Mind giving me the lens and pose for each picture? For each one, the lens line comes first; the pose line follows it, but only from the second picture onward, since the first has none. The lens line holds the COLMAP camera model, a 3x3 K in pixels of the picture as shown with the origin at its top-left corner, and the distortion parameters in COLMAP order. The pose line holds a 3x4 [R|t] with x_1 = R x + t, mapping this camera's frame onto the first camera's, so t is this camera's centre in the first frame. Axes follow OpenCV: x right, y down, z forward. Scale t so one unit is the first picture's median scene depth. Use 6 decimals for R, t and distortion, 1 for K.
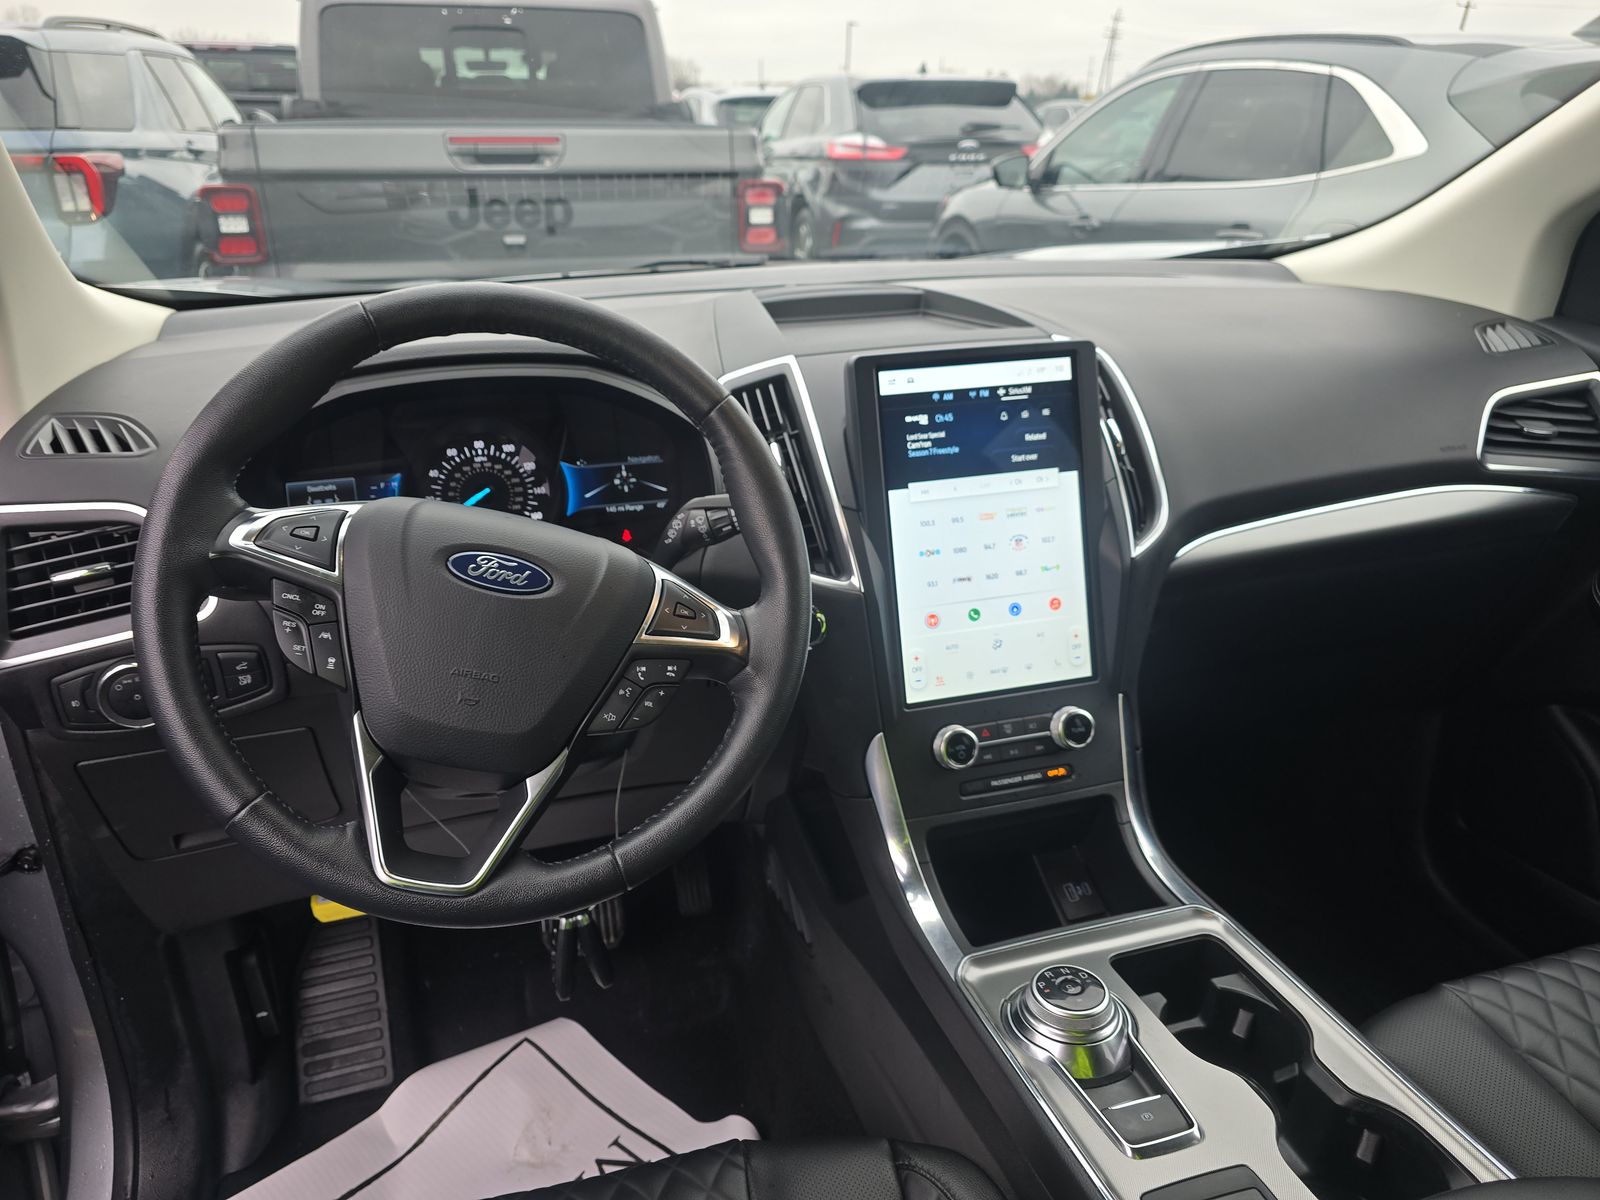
lens RADIAL K [[1067.6, 0, 801.7], [0, 1067.6, 598.8], [0, 0, 1]] dist [-0.000579, -0.000204]
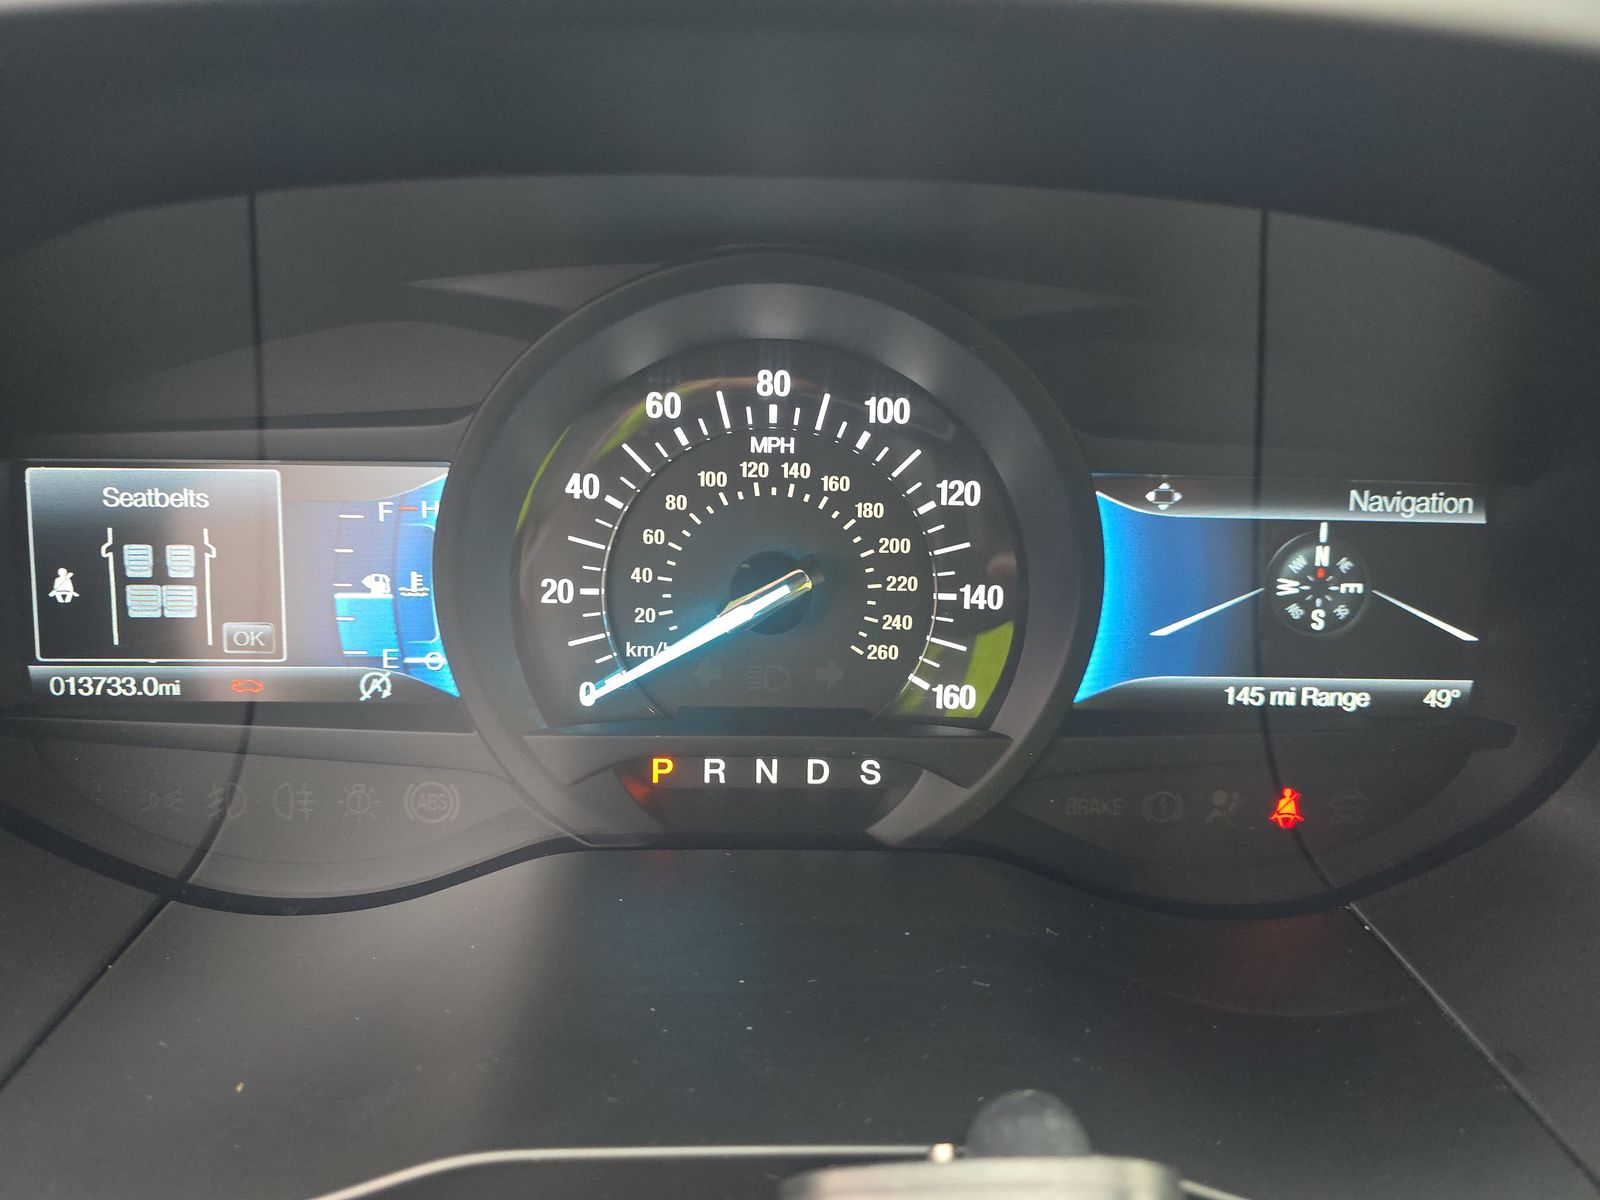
lens RADIAL K [[1067.6, 0, 800.7], [0, 1067.6, 603.5], [0, 0, 1]] dist [-0.000579, -0.000204]
pose [[0.965820, 0.084431, -0.245079, -0.231831], [-0.114867, 0.986972, -0.112655, -0.068322], [0.232374, 0.136956, 0.962936, 0.771843]]
